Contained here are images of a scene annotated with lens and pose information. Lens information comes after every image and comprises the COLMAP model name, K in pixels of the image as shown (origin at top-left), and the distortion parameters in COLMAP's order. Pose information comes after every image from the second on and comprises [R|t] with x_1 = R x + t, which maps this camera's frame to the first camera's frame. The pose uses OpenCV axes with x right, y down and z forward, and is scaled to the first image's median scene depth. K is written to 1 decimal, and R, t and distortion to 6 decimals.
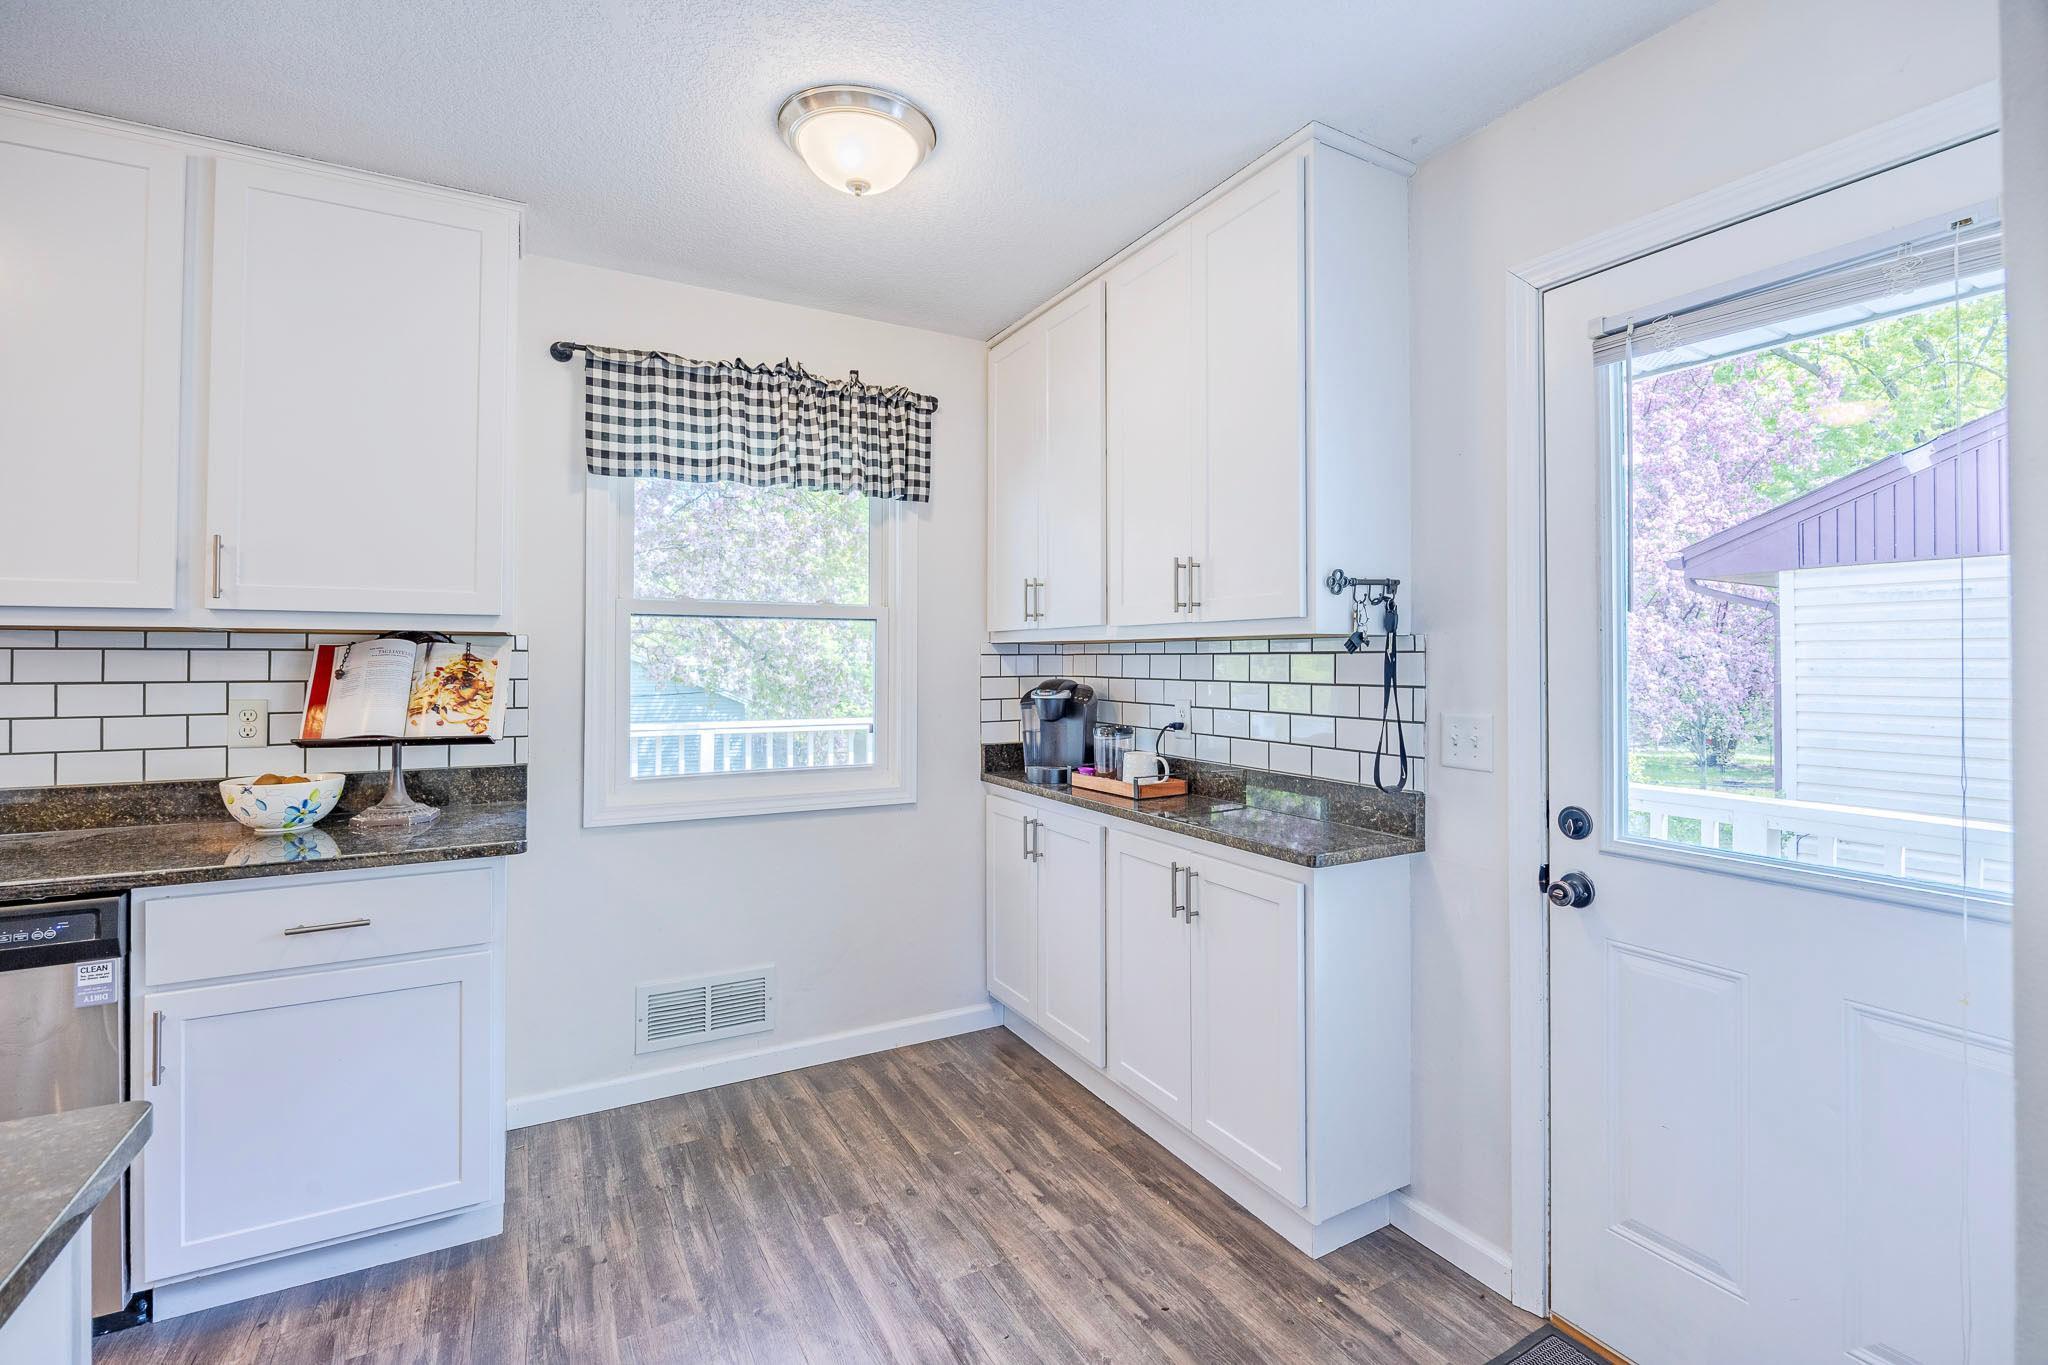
lens RADIAL K [[918.2, 0, 1027.3], [0, 918.2, 672.3], [0, 0, 1]] dist [-0.003618, -0.000178]
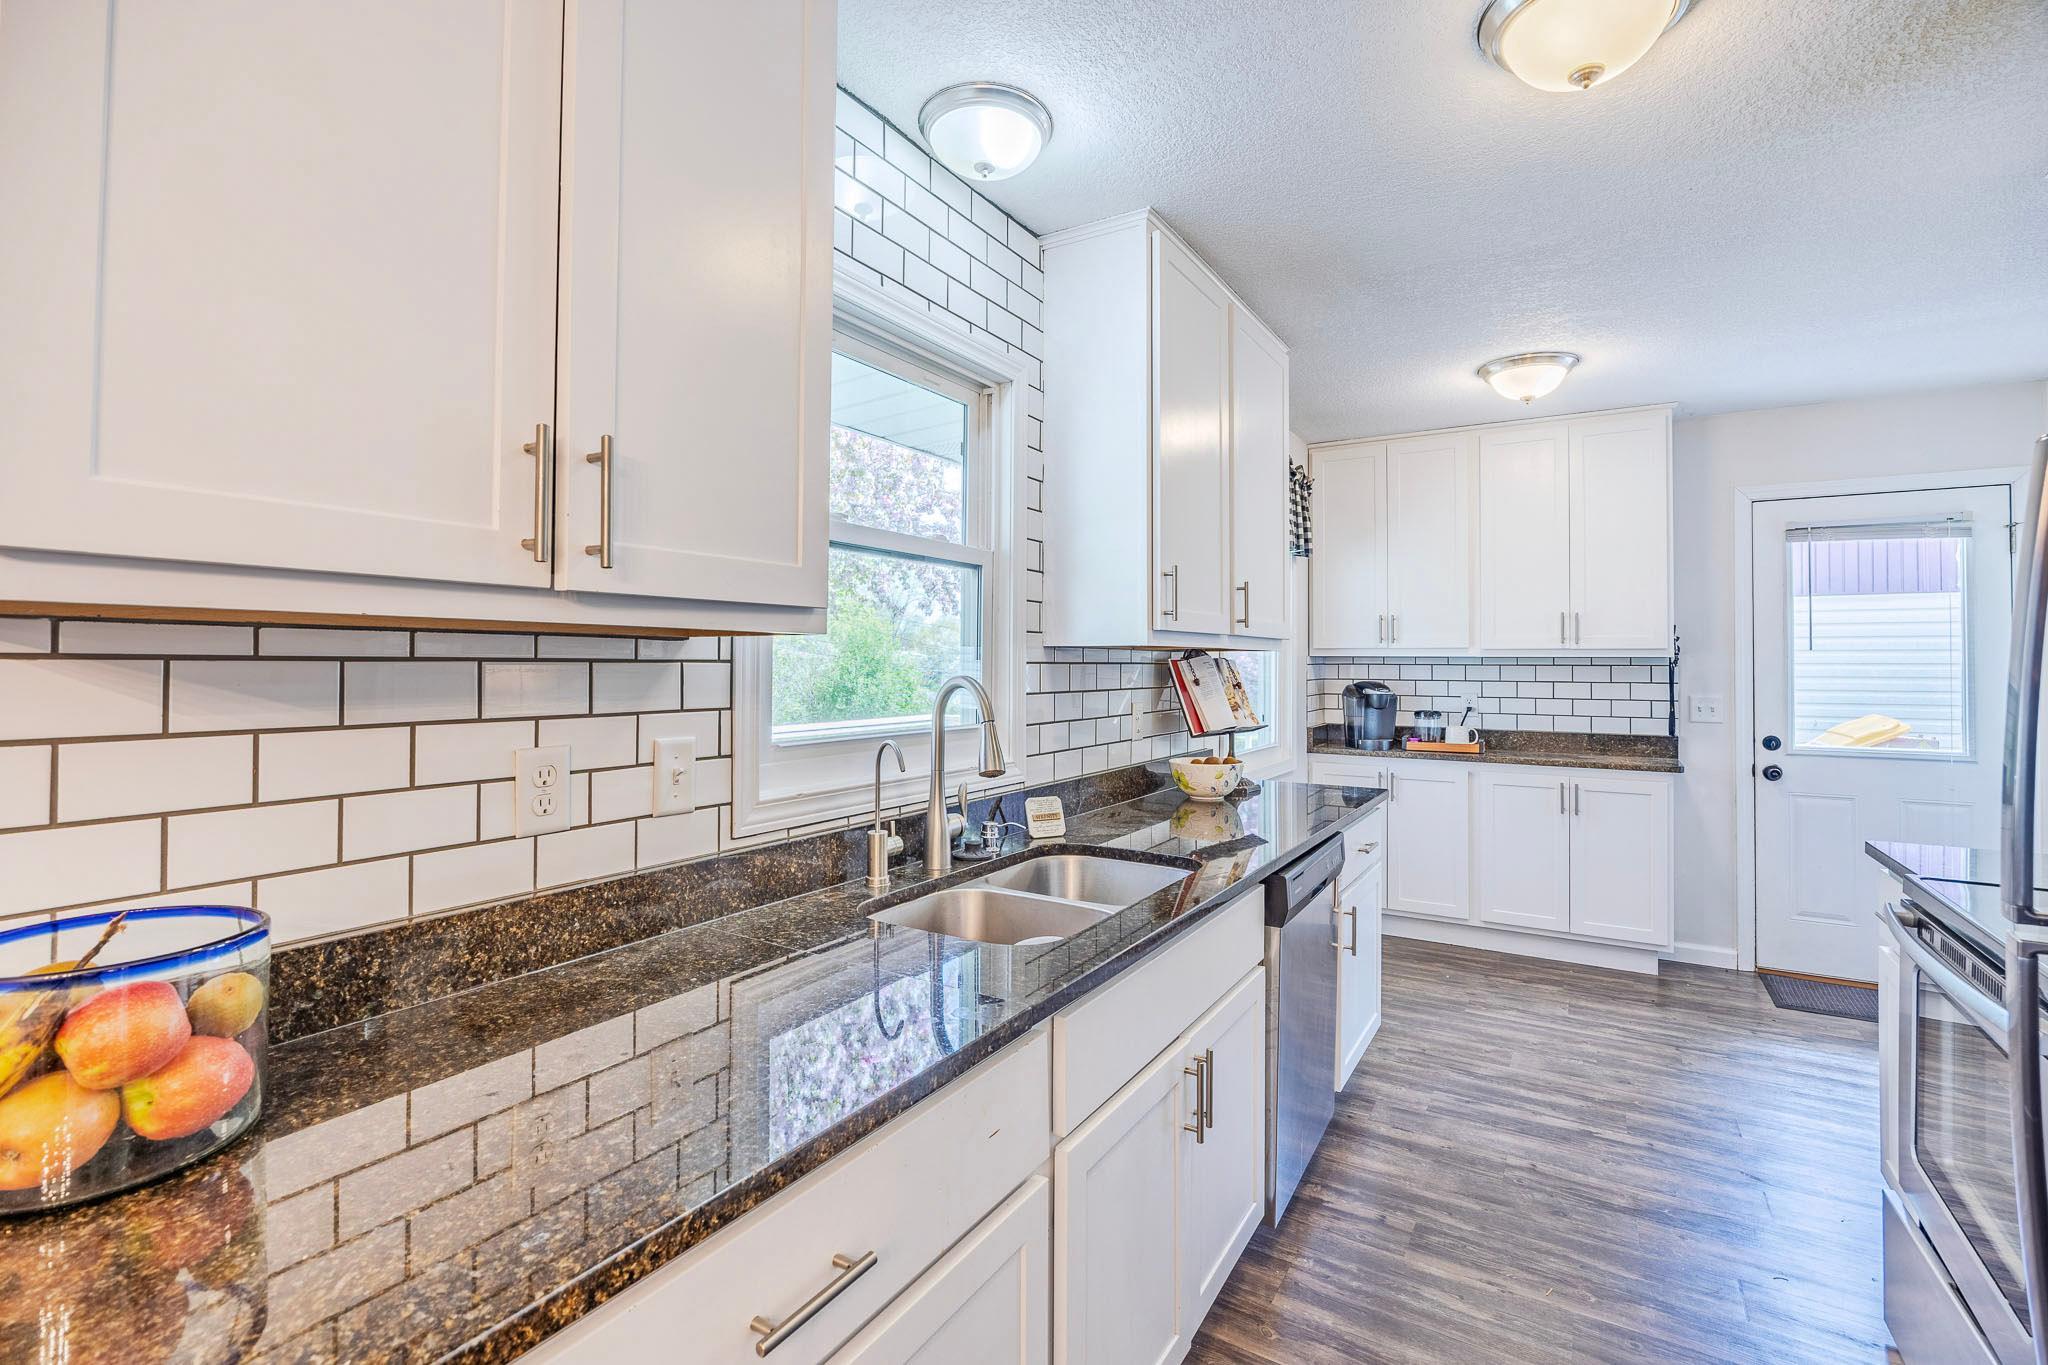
lens RADIAL K [[918.2, 0, 1024.9], [0, 918.2, 667.9], [0, 0, 1]] dist [-0.003618, -0.000178]
pose [[0.874483, 0.002937, 0.485048, -1.660531], [0.002991, 0.999930, -0.011448, 0.001539], [-0.485047, 0.011462, 0.874413, -0.055292]]
